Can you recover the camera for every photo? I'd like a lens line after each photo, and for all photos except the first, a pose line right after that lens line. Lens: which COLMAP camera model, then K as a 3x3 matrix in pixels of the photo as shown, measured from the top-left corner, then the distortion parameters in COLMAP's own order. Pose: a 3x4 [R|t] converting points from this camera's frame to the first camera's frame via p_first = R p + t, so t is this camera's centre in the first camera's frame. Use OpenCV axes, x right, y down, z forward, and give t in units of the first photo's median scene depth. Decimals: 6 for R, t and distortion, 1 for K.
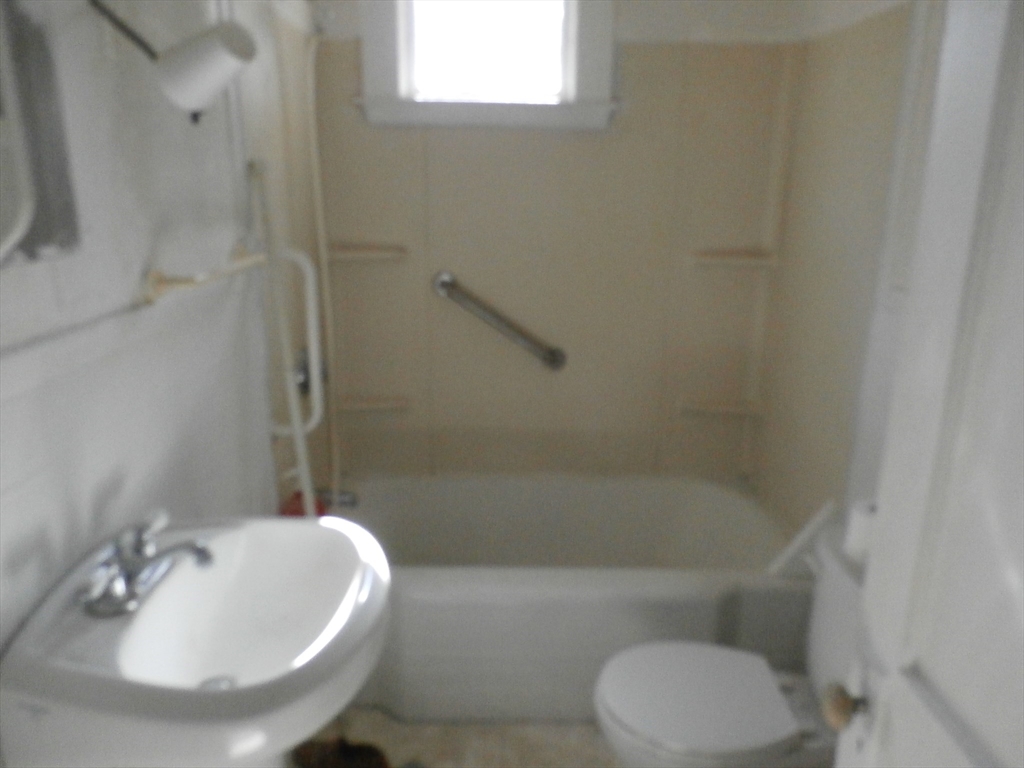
lens RADIAL K [[808.9, 0, 539.5], [0, 808.9, 395.5], [0, 0, 1]] dist [-0.006473, 0.000800]
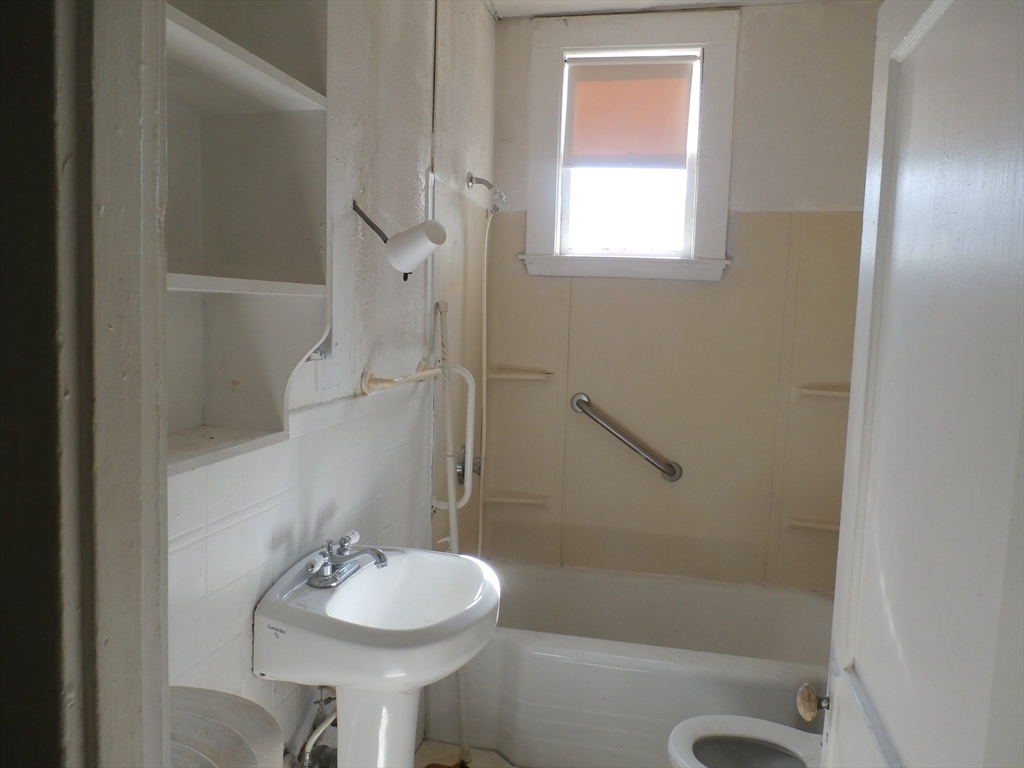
lens RADIAL K [[817.0, 0, 512.9], [0, 817.0, 396.1], [0, 0, 1]] dist [0.036488, 0.141394]
pose [[0.971393, 0.044612, -0.233251, 0.105912], [-0.082242, 0.984613, -0.154185, 0.075217], [0.222784, 0.168957, 0.960115, -0.299571]]
